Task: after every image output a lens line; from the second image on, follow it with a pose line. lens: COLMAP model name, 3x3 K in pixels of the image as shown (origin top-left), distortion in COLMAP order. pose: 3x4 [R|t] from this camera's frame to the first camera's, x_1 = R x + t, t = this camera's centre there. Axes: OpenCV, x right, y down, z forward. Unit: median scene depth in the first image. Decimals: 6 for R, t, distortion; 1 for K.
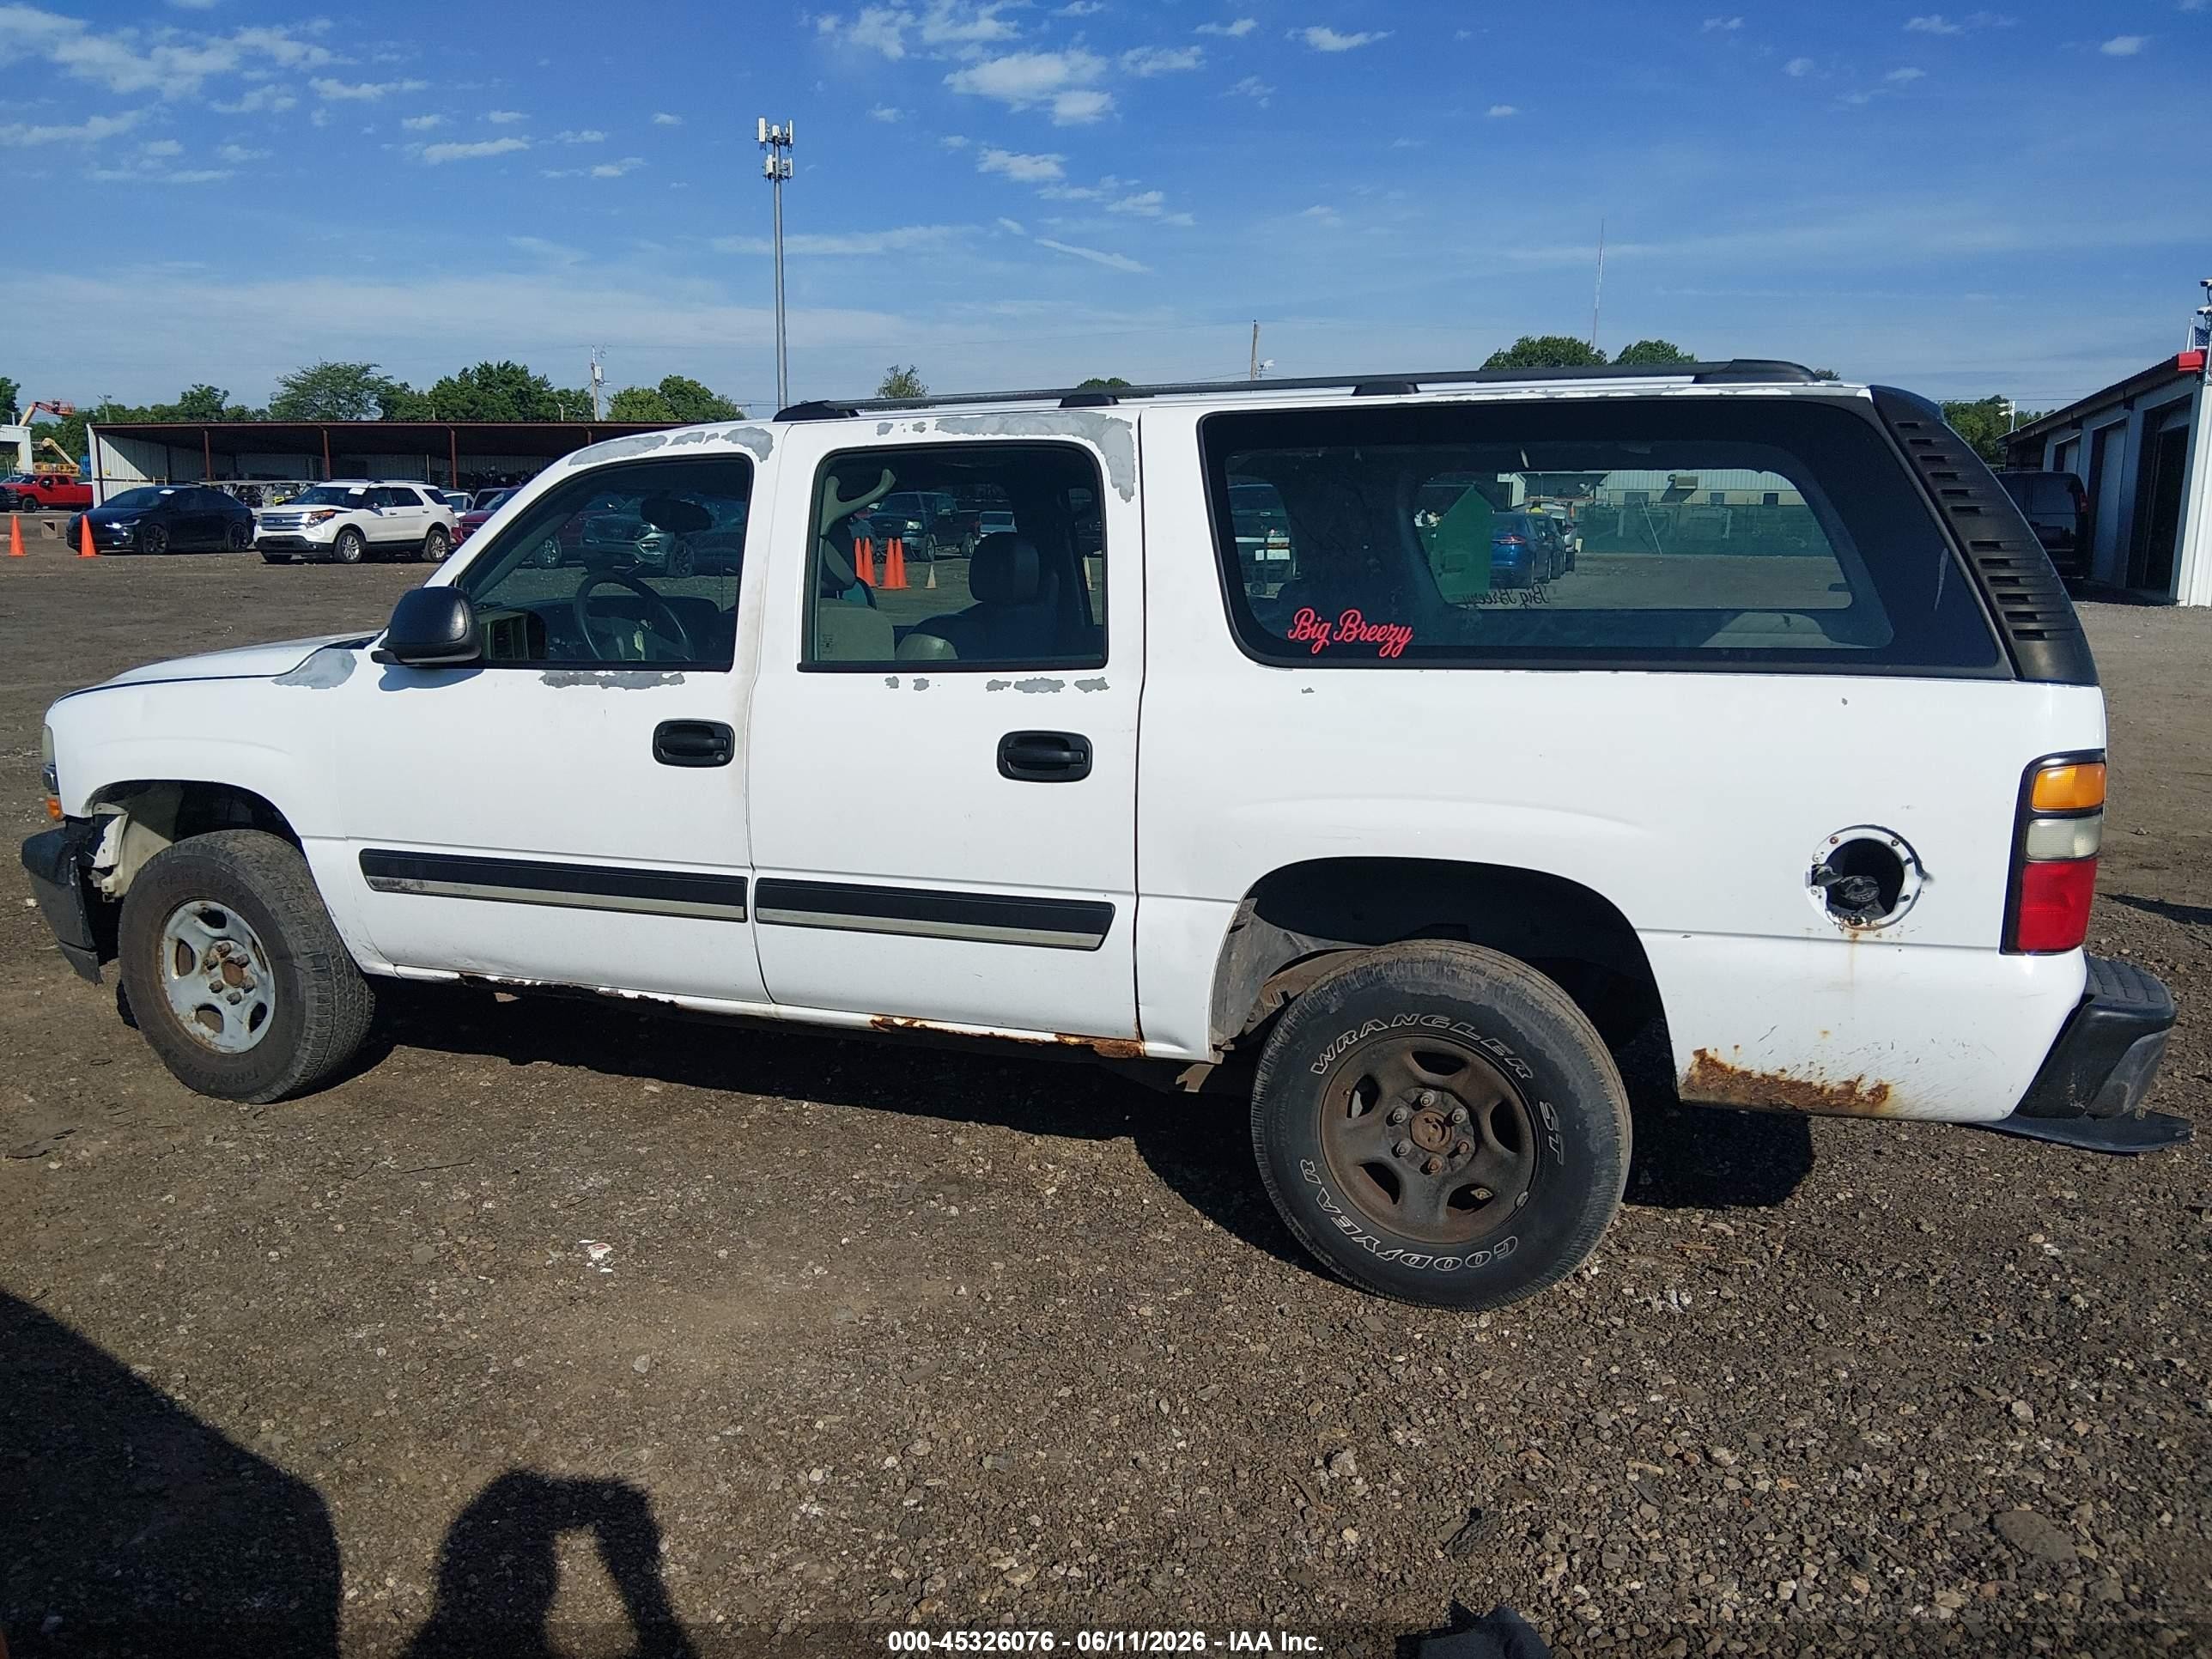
lens RADIAL K [[1673.2, 0, 1089.7], [0, 1673.2, 857.9], [0, 0, 1]] dist [0.108650, -0.163336]
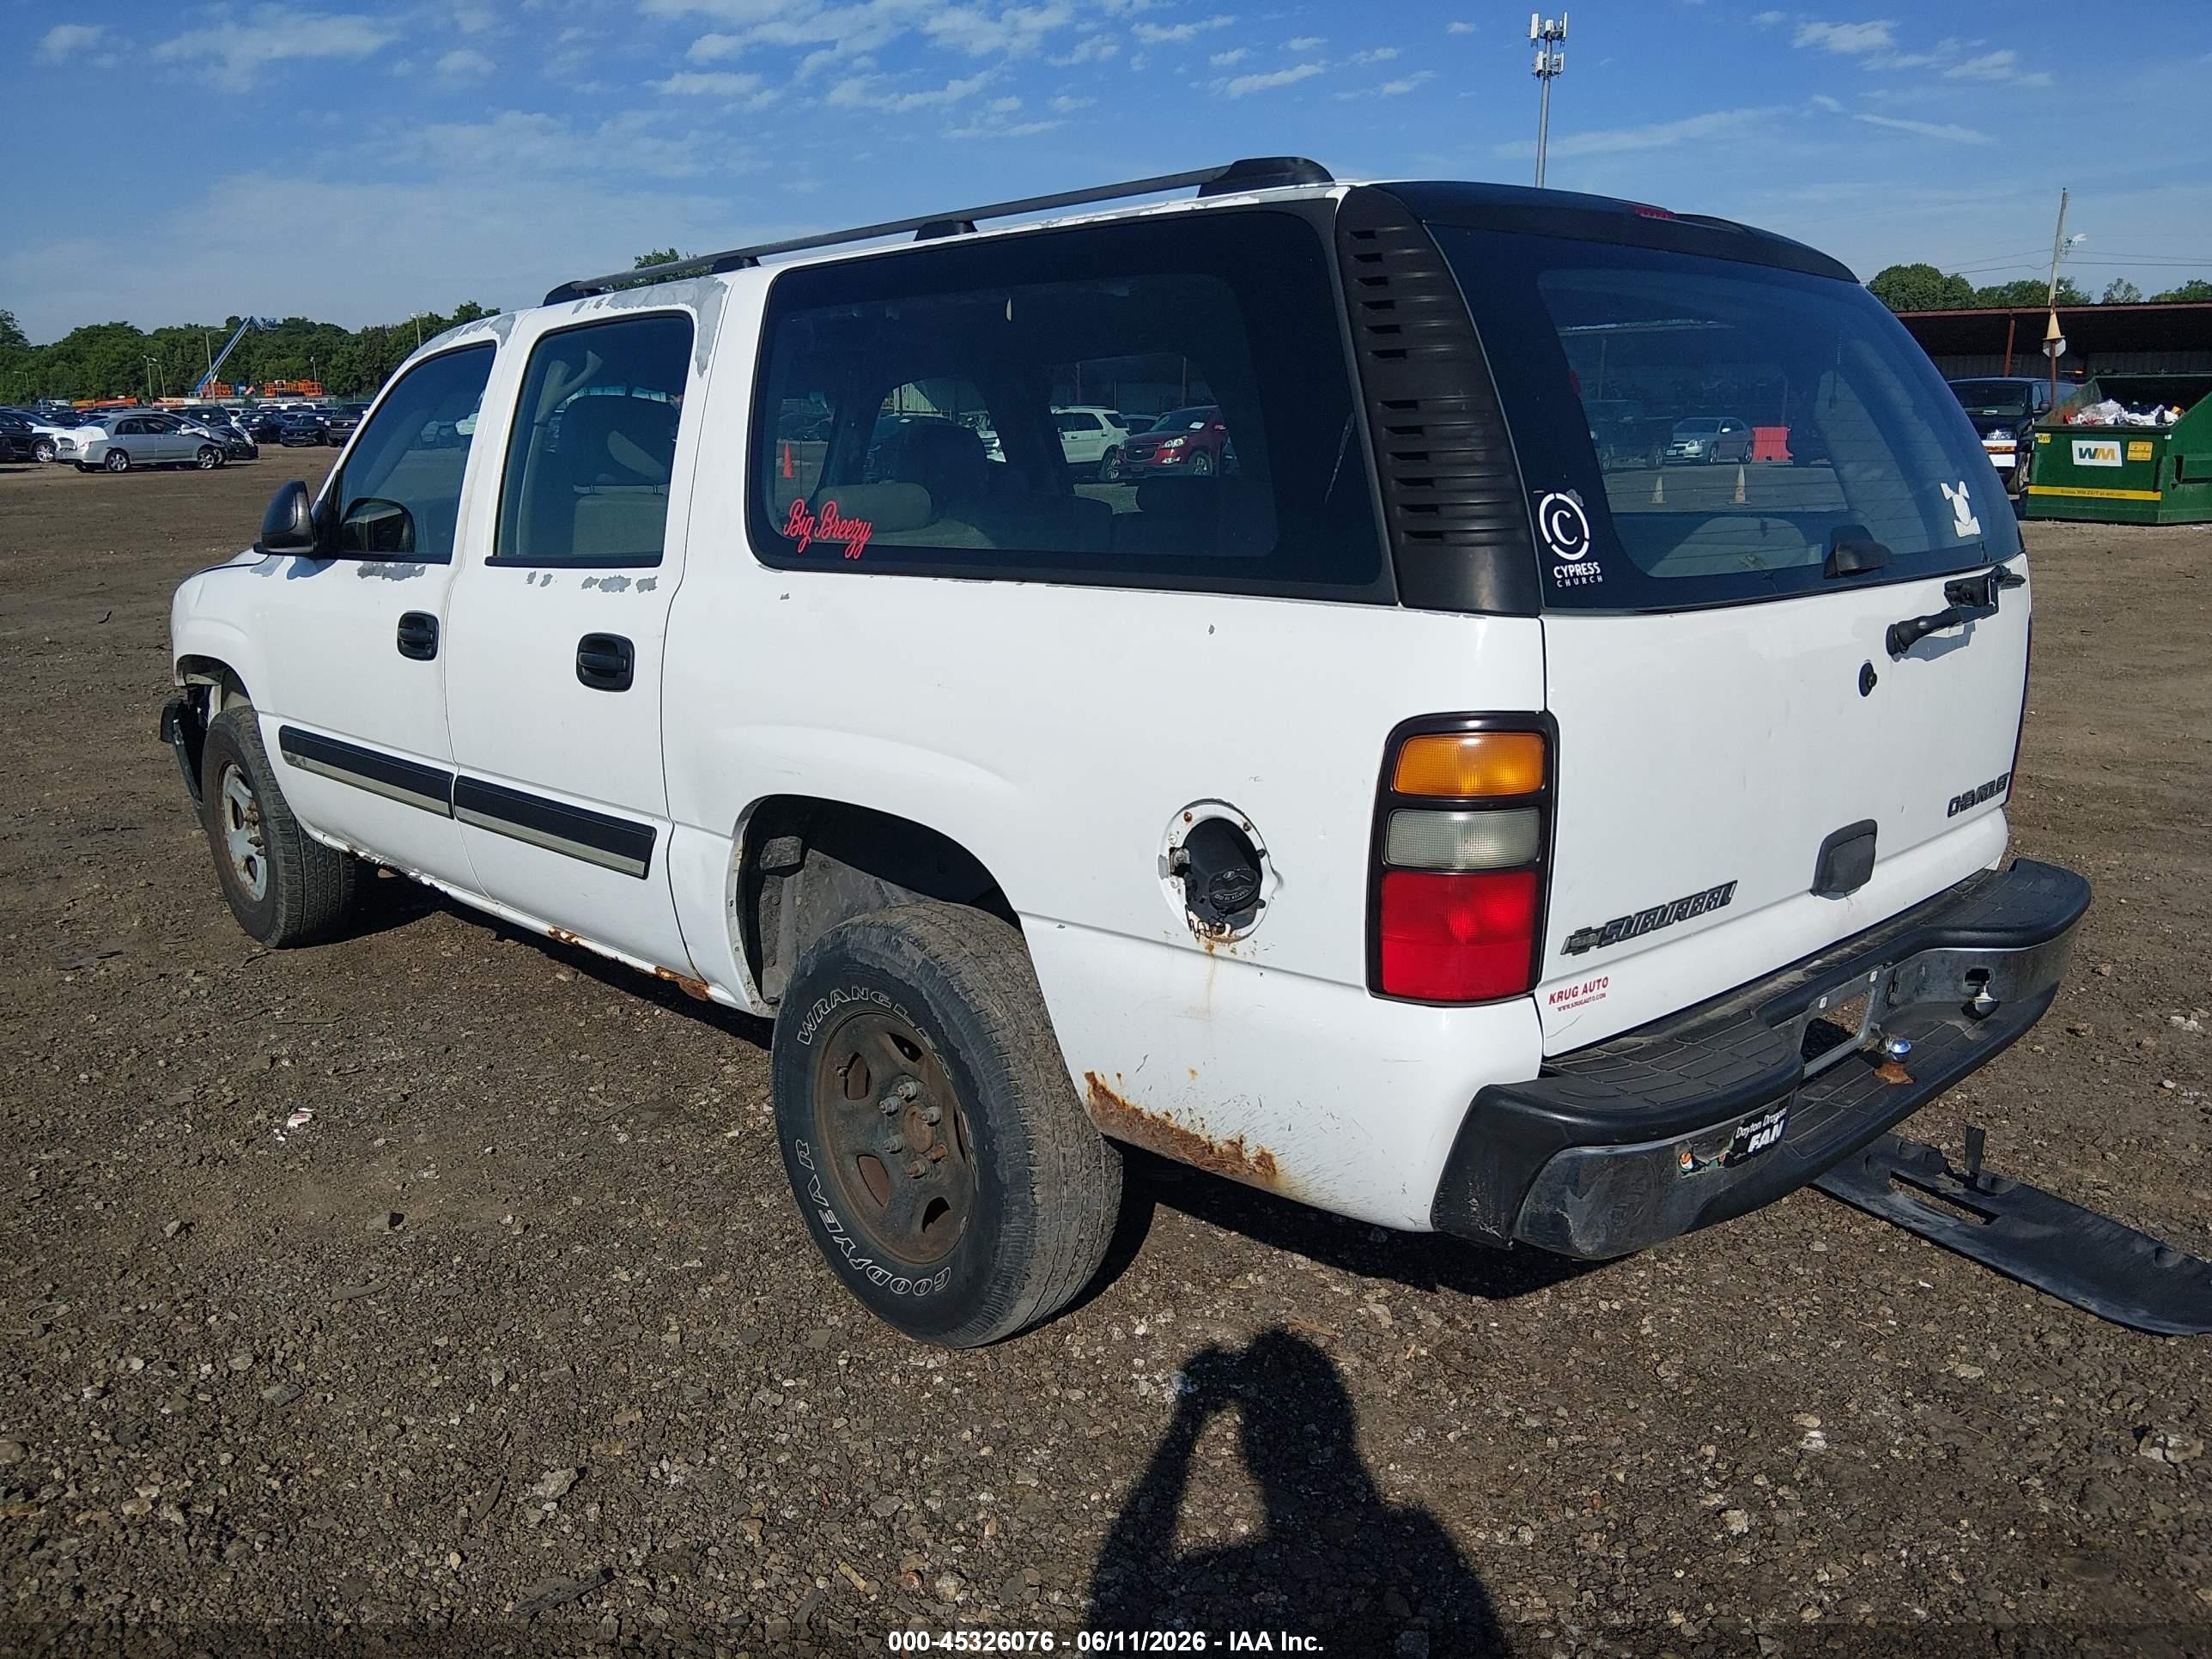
lens RADIAL K [[1673.2, 0, 1089.7], [0, 1673.2, 857.9], [0, 0, 1]] dist [0.108650, -0.163336]
pose [[0.906952, 0.090905, -0.411308, 0.557311], [-0.072039, 0.995524, 0.061176, -0.027324], [0.415028, -0.025854, 0.909441, 0.249333]]
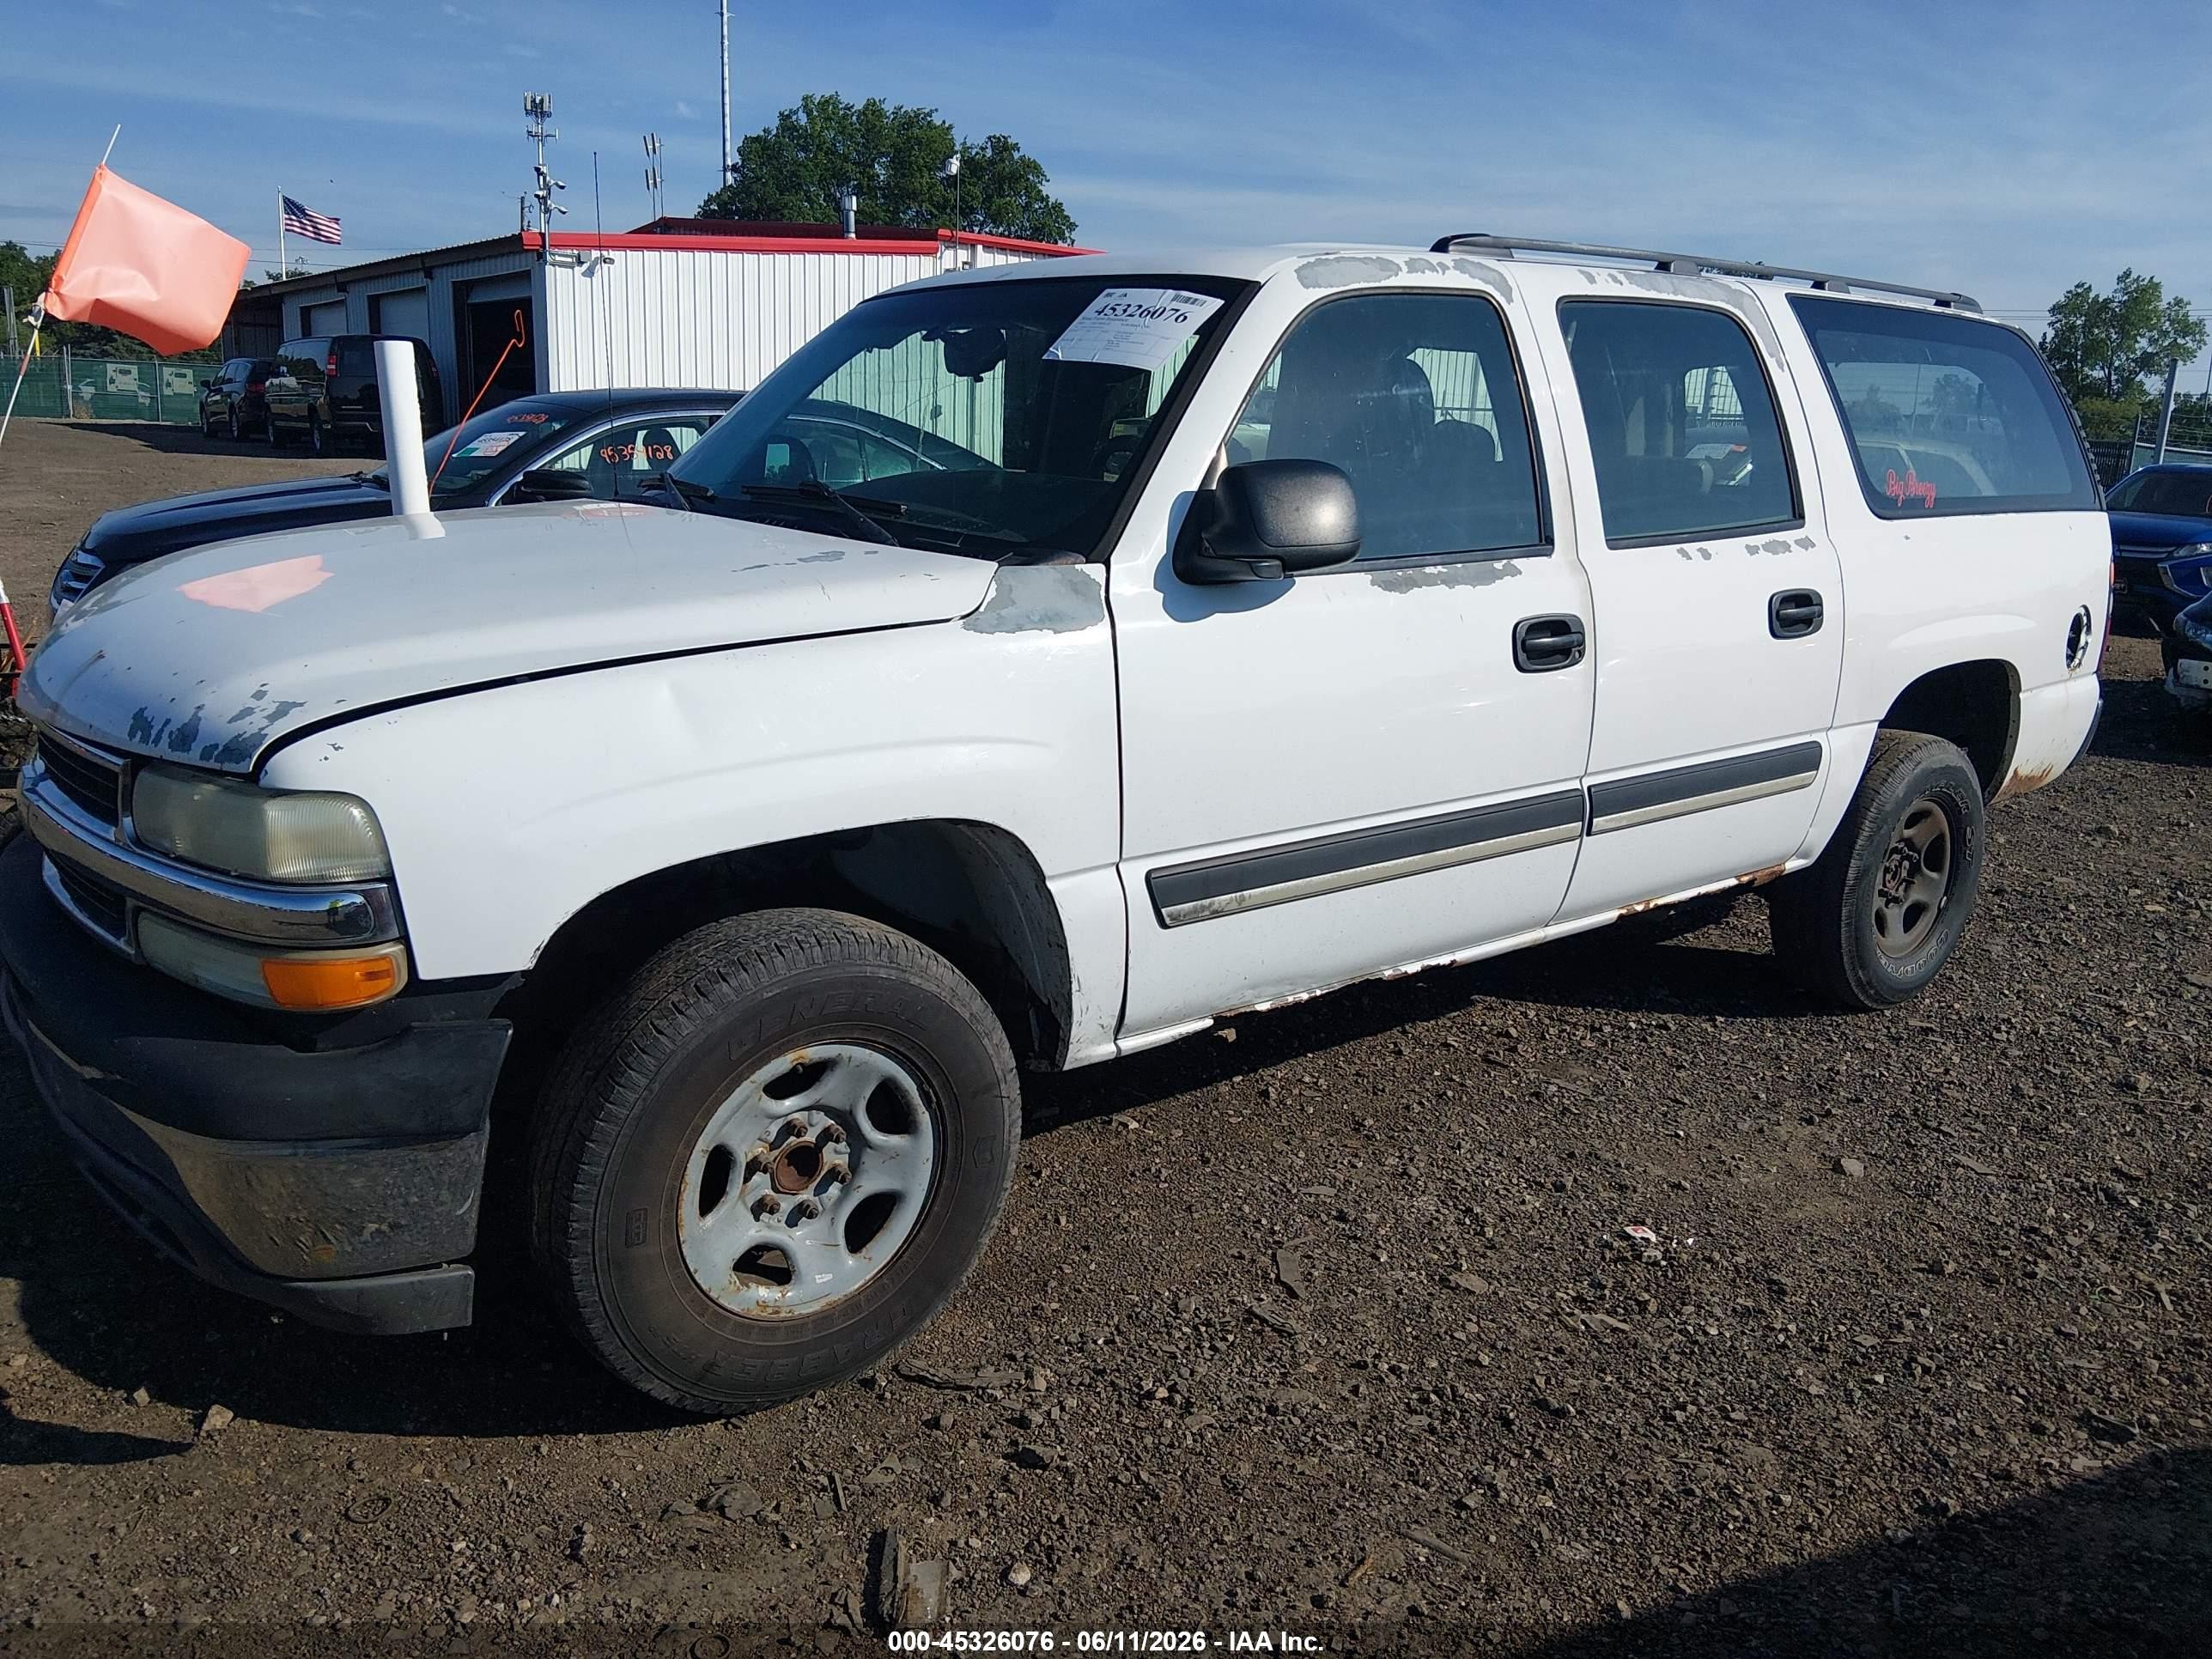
lens RADIAL K [[1649.6, 0, 1106.0], [0, 1649.6, 829.5], [0, 0, 1]] dist [0.105110, -0.067327]
pose [[0.496866, -0.191287, 0.846483, -1.083382], [0.133665, 0.980634, 0.143144, -0.126912], [-0.857472, 0.042021, 0.512812, 0.774536]]
